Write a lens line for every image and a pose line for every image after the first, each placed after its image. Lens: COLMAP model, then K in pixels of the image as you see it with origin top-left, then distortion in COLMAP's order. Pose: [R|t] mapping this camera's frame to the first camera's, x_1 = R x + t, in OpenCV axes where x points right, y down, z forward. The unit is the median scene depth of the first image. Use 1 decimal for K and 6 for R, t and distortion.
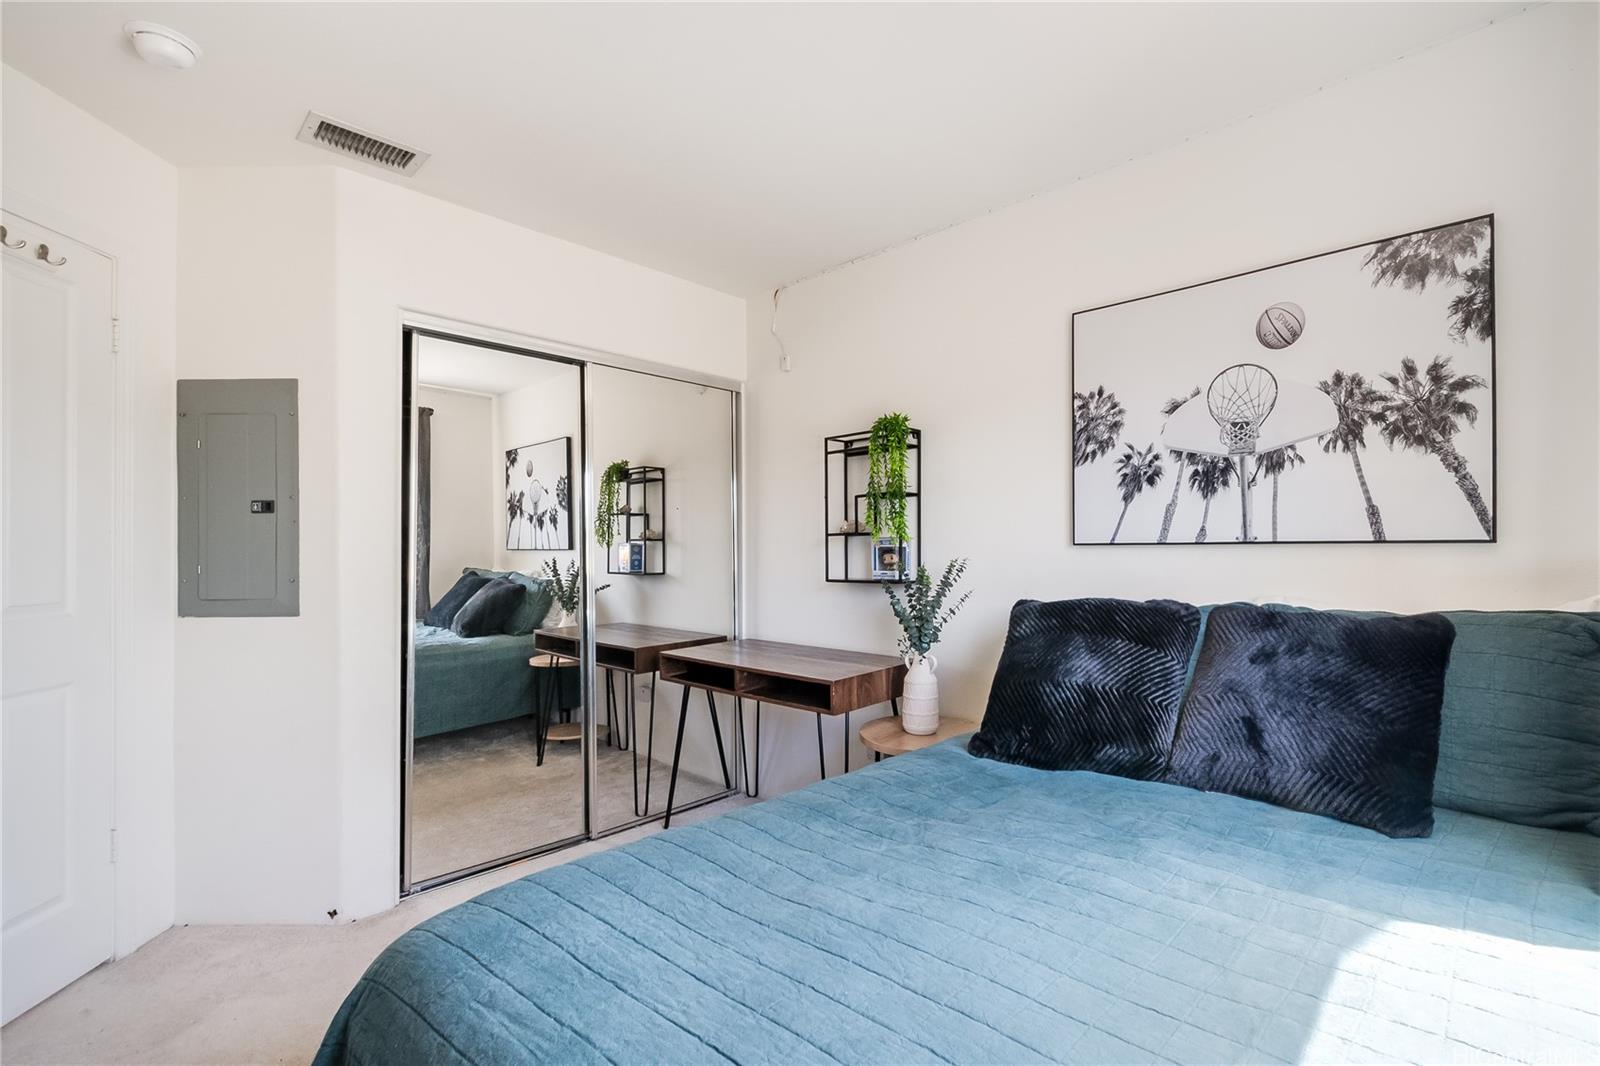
lens RADIAL K [[724.4, 0, 800.4], [0, 724.4, 539.8], [0, 0, 1]] dist [0.001830, 0.000040]
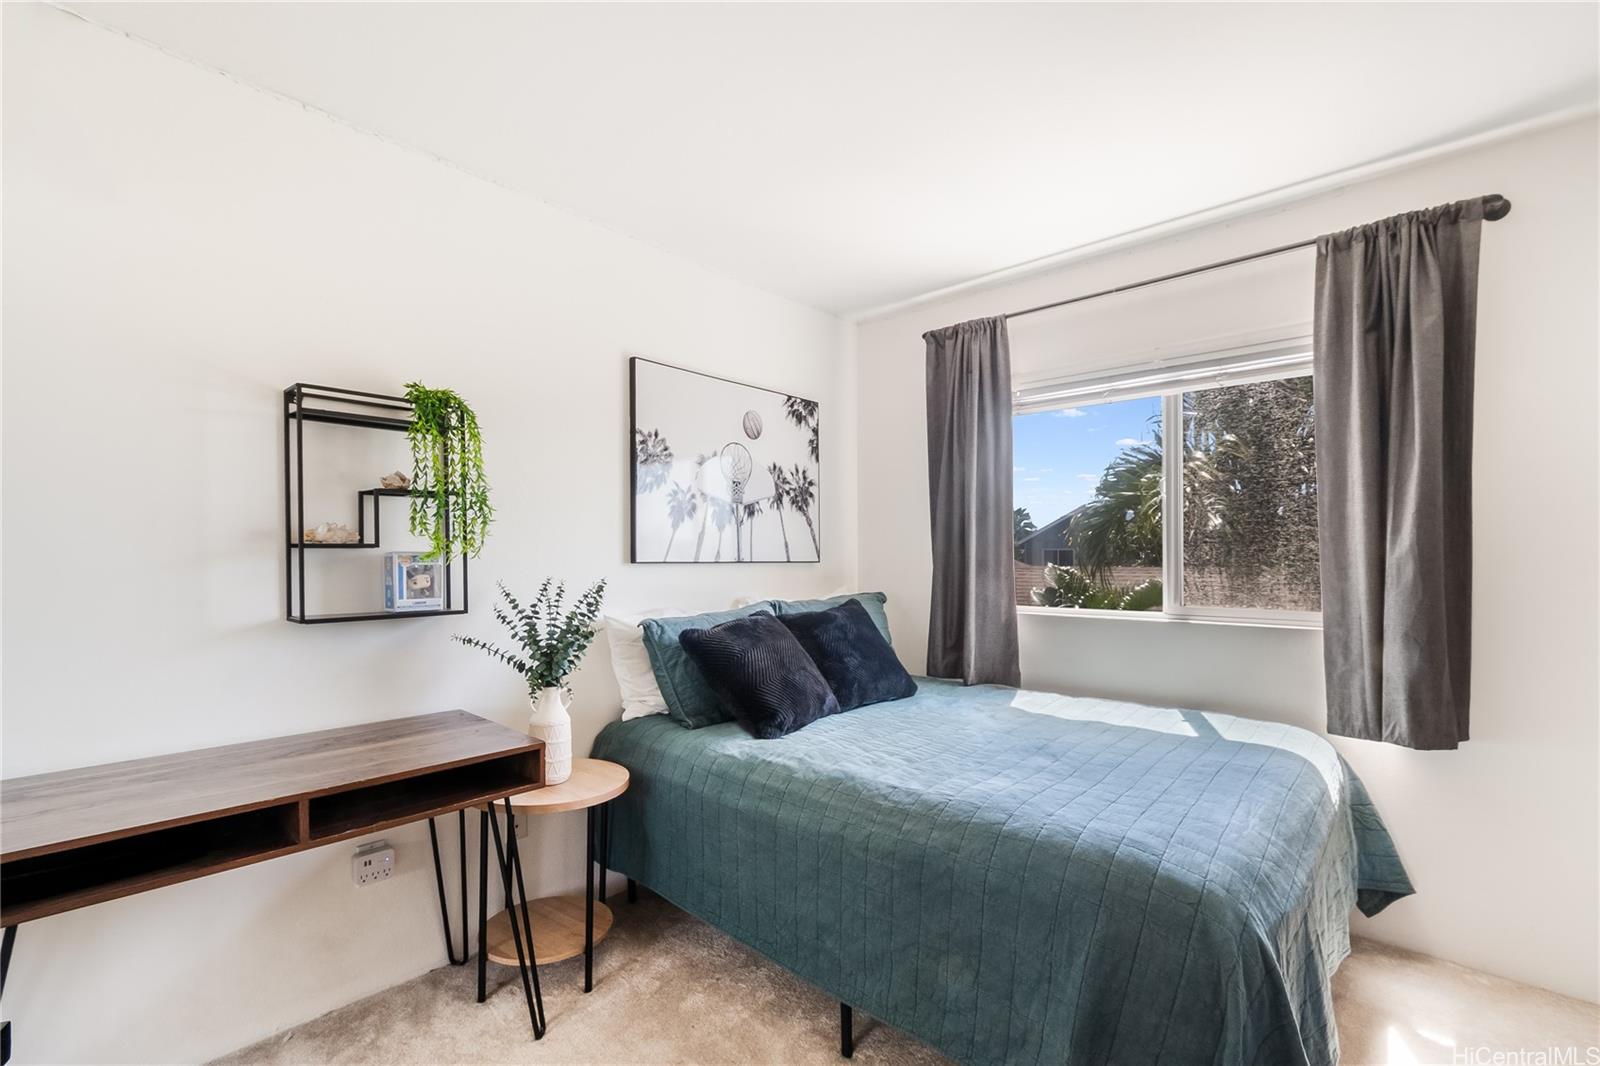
lens RADIAL K [[724.4, 0, 792.4], [0, 724.4, 564.8], [0, 0, 1]] dist [0.001830, 0.000040]
pose [[-0.045062, 0.009207, 0.998942, -0.908846], [-0.000579, 0.999957, -0.009242, 0.023897], [-0.998984, -0.000995, -0.045055, 0.974358]]
